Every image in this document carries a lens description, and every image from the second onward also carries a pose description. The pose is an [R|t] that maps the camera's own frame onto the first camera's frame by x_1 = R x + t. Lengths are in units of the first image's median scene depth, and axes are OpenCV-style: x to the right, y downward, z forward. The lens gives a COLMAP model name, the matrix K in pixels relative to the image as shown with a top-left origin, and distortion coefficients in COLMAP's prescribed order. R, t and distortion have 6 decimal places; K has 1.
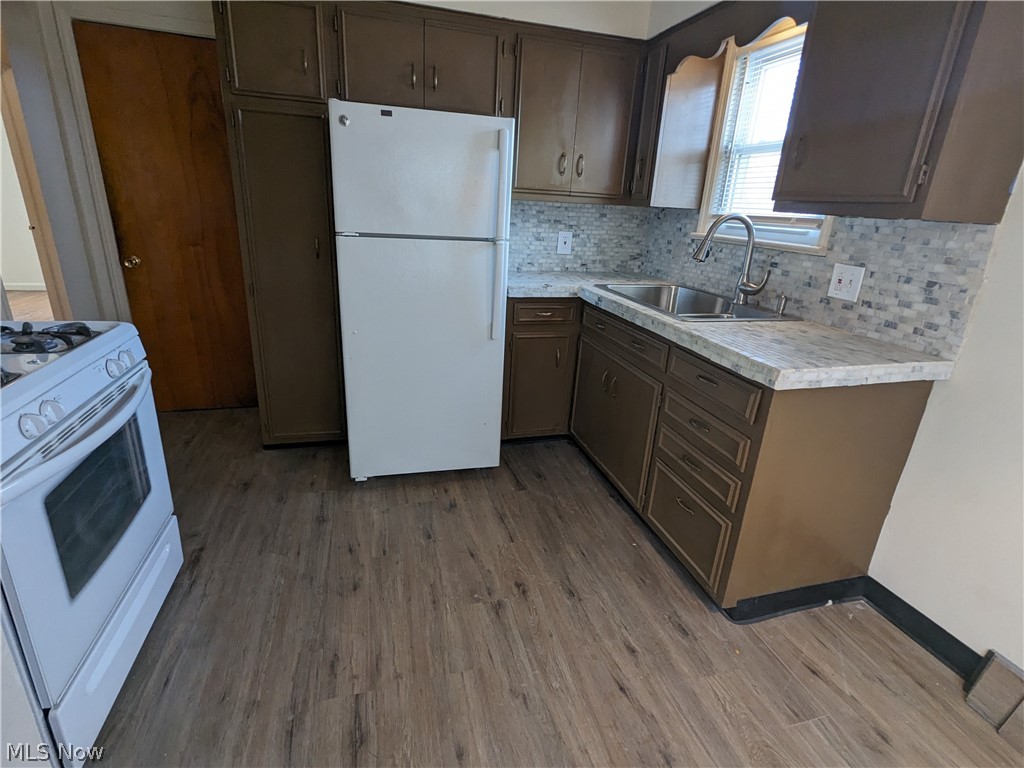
lens RADIAL K [[507.9, 0, 513.2], [0, 507.9, 380.8], [0, 0, 1]] dist [-0.001767, 0.000928]
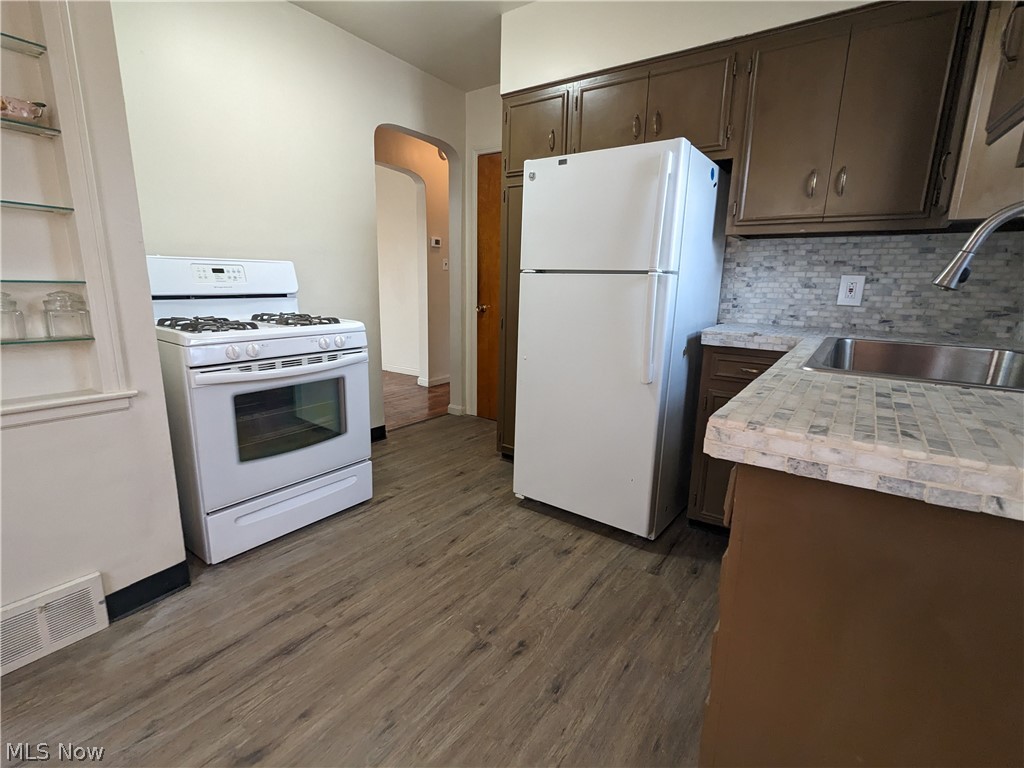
lens RADIAL K [[482.4, 0, 509.2], [0, 482.4, 378.5], [0, 0, 1]] dist [-0.003474, 0.001663]
pose [[0.625466, 0.118400, -0.771216, 0.579654], [-0.244960, 0.968242, -0.050018, 0.012250], [0.740802, 0.220202, 0.634605, 0.370679]]
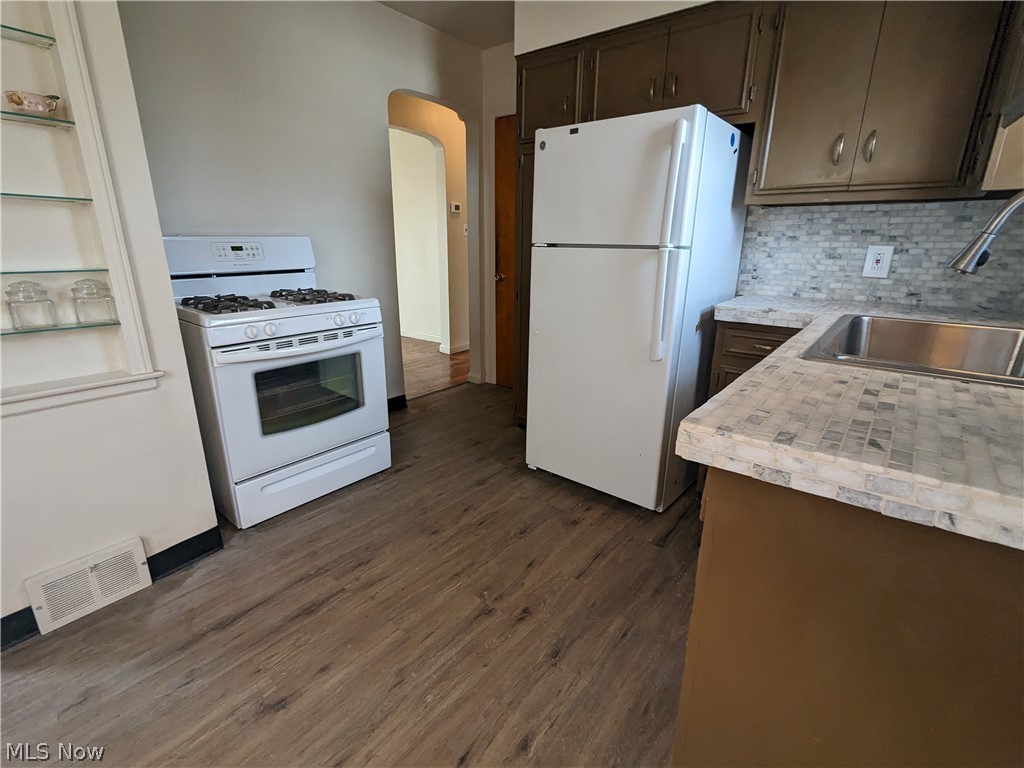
lens RADIAL K [[482.1, 0, 509.1], [0, 482.1, 378.8], [0, 0, 1]] dist [0.001071, -0.000878]
pose [[0.580825, 0.181594, -0.793515, 0.610909], [-0.245005, 0.968597, 0.042326, -0.031153], [0.776283, 0.169831, 0.607077, 0.384898]]
